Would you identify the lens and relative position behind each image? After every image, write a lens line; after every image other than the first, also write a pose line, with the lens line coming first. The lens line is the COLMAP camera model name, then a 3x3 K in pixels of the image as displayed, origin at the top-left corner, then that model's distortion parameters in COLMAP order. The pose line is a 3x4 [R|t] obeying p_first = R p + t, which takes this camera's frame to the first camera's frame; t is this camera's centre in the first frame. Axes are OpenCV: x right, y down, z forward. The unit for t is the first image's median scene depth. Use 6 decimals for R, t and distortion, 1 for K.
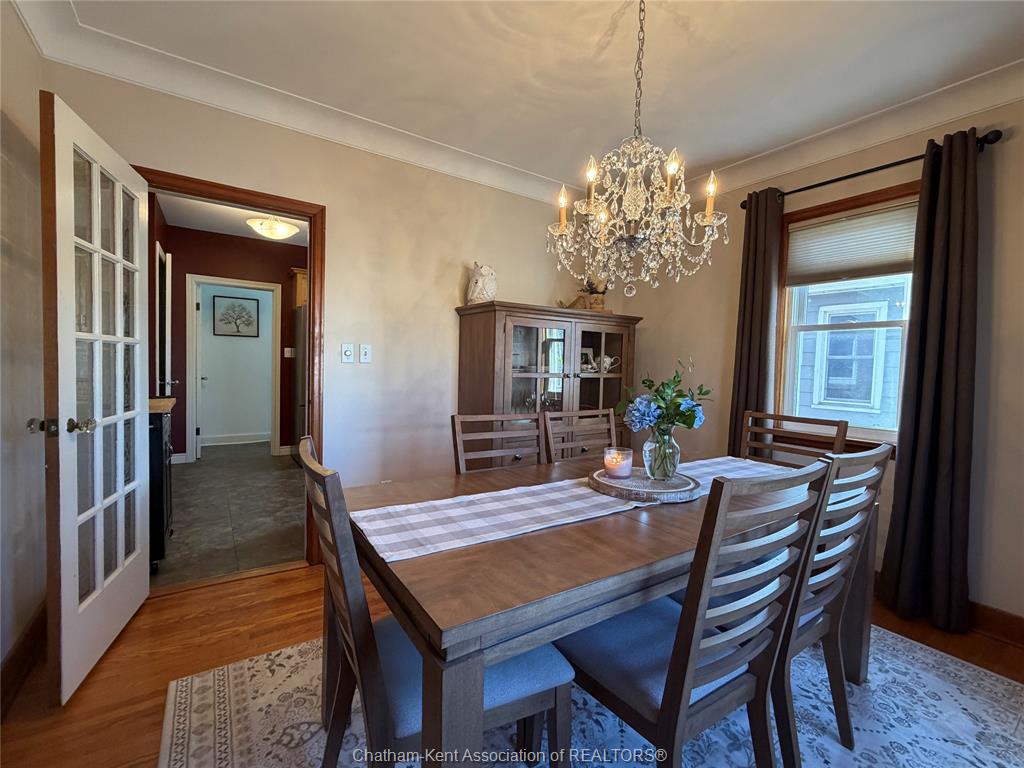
lens RADIAL K [[456.1, 0, 512.0], [0, 456.1, 384.0], [0, 0, 1]] dist [0.000428, 0.000023]
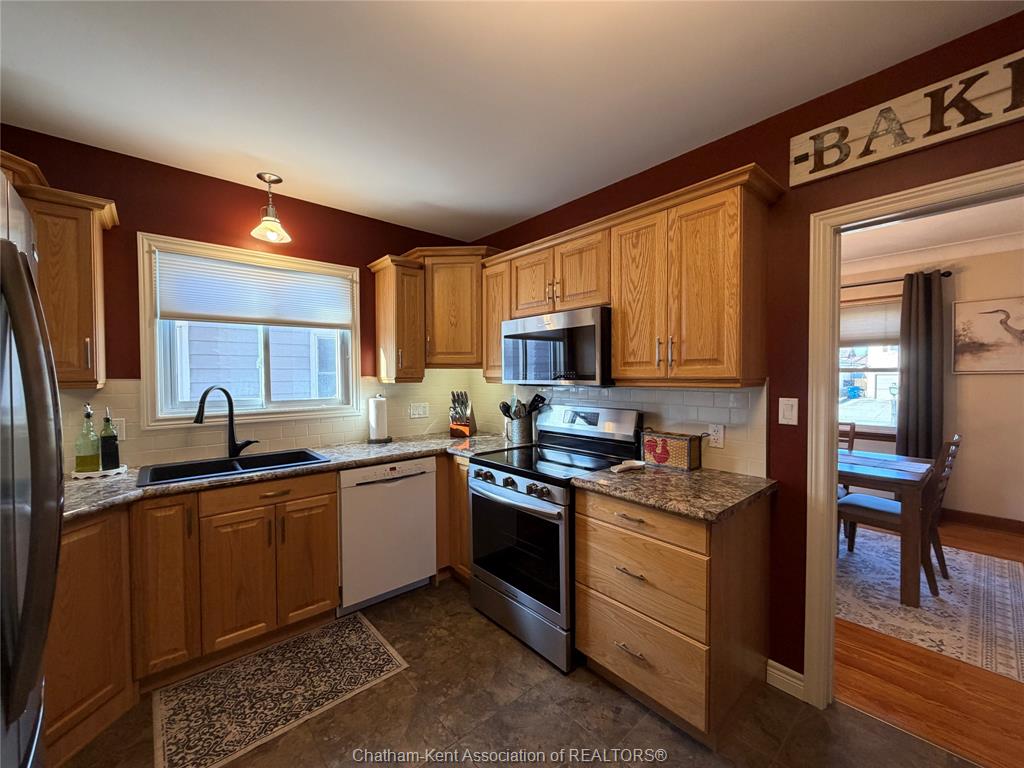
lens RADIAL K [[407.1, 0, 509.9], [0, 407.1, 382.8], [0, 0, 1]] dist [-0.000558, -0.000182]
pose [[-0.118995, -0.048826, 0.991694, -0.496728], [0.040692, 0.997711, 0.054005, -0.087858], [-0.992061, 0.046780, -0.116736, 0.768545]]
